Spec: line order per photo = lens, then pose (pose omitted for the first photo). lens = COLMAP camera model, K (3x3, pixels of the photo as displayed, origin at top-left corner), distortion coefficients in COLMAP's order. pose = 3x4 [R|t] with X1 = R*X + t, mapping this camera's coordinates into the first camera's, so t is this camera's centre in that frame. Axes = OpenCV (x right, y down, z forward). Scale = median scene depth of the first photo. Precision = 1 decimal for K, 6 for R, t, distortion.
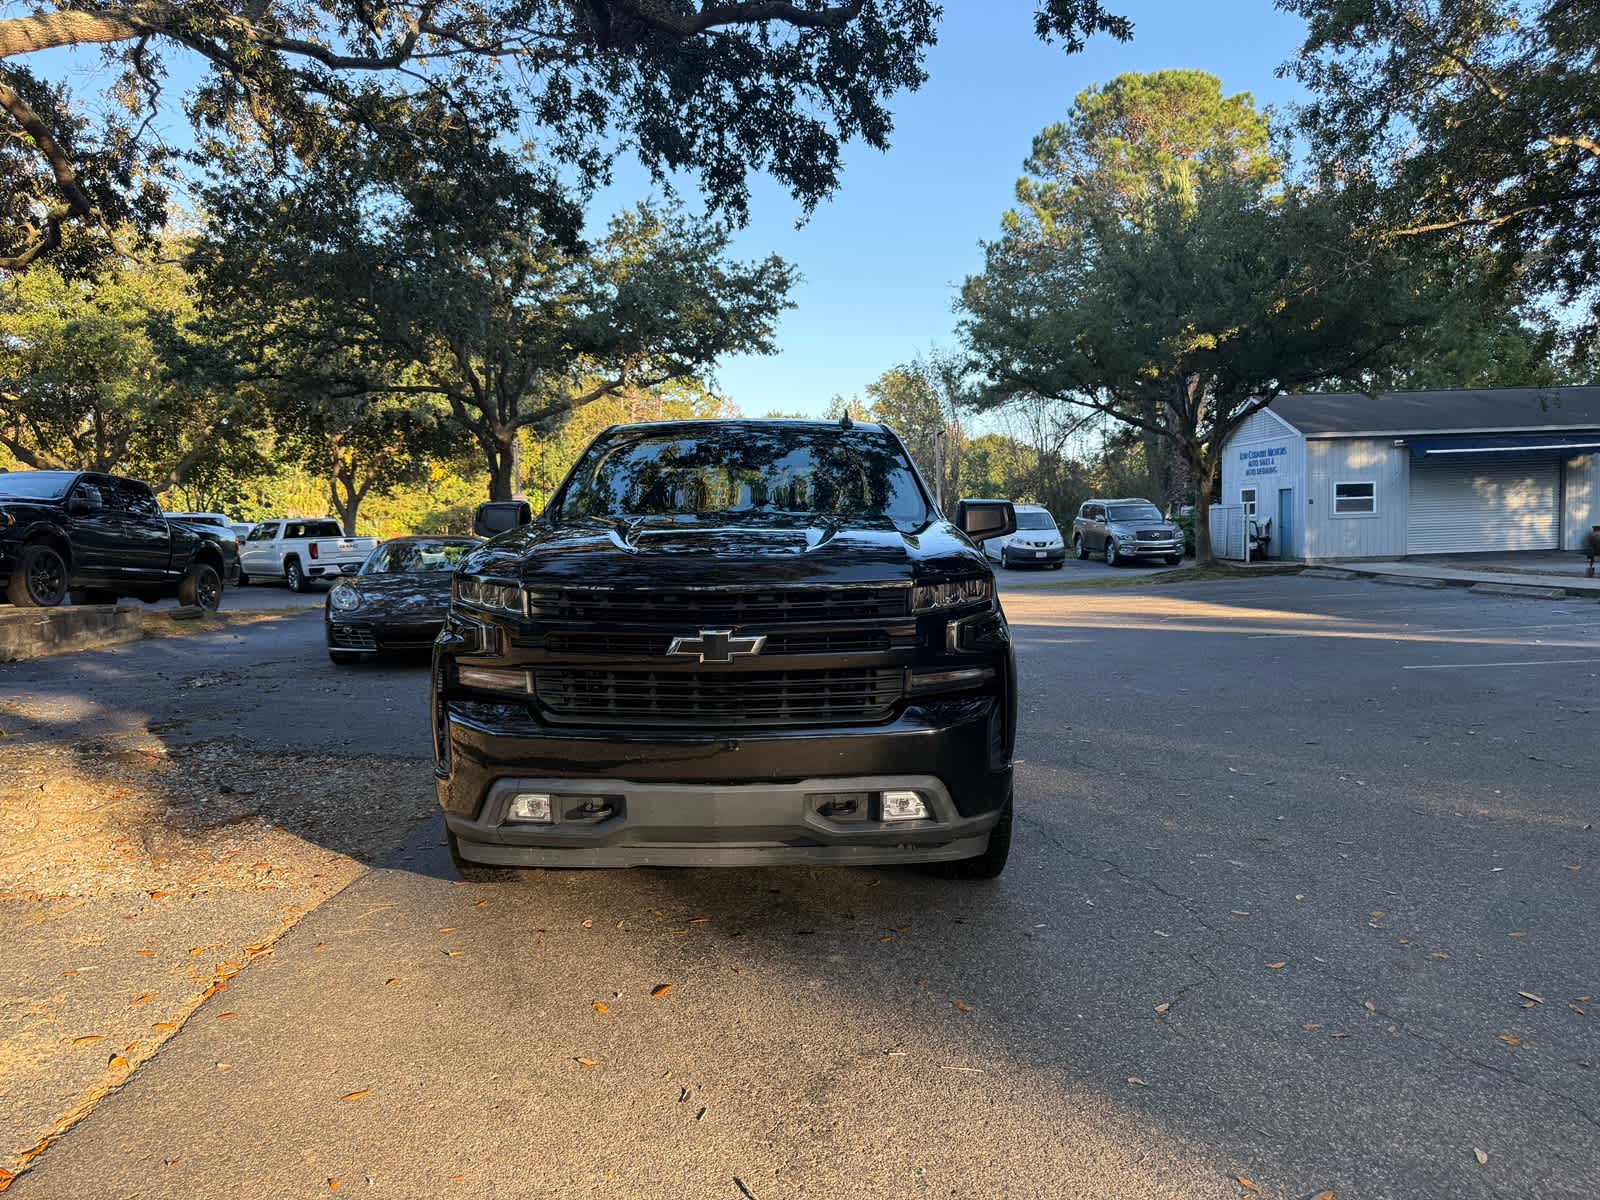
lens RADIAL K [[1139.5, 0, 797.2], [0, 1139.5, 612.2], [0, 0, 1]] dist [0.019739, -0.034846]
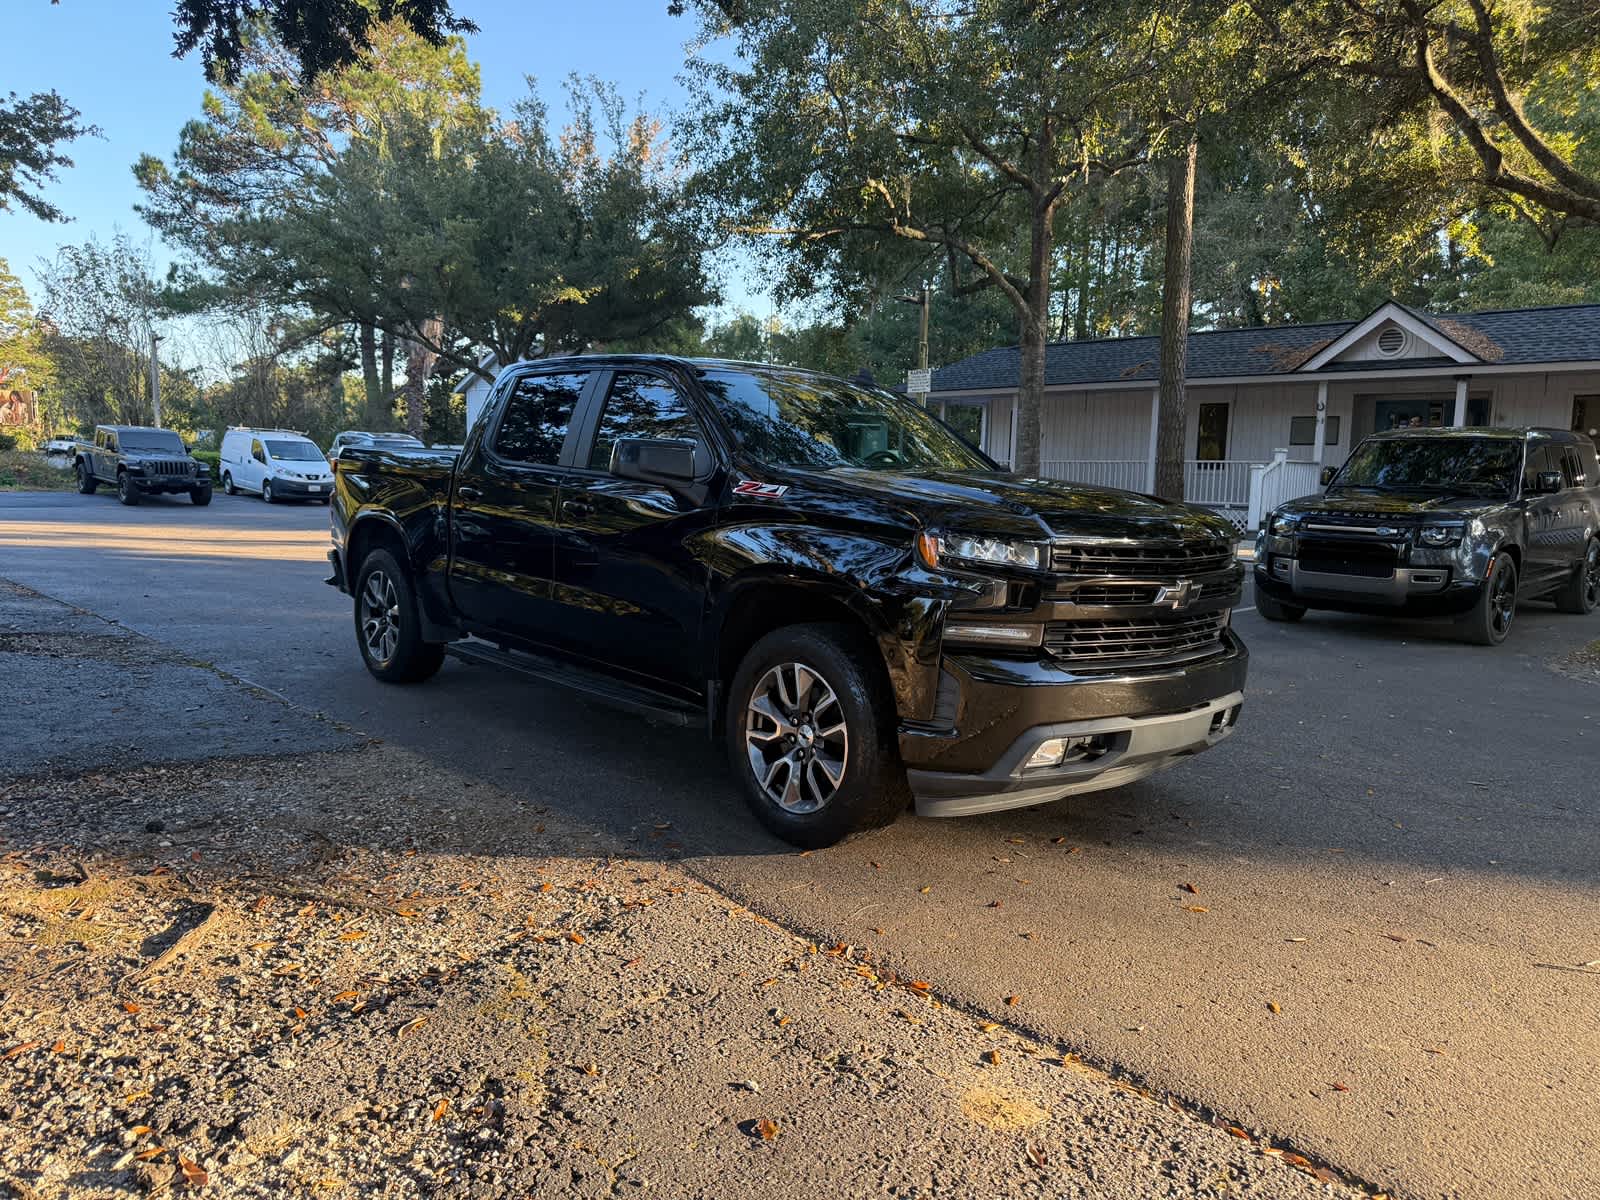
lens RADIAL K [[1139.5, 0, 803.8], [0, 1139.5, 611.1], [0, 0, 1]] dist [0.019739, -0.034846]
pose [[0.728692, -0.034996, 0.683947, -0.217938], [-0.002761, 0.998535, 0.054035, -0.003069], [-0.684836, -0.041263, 0.727528, 0.075077]]
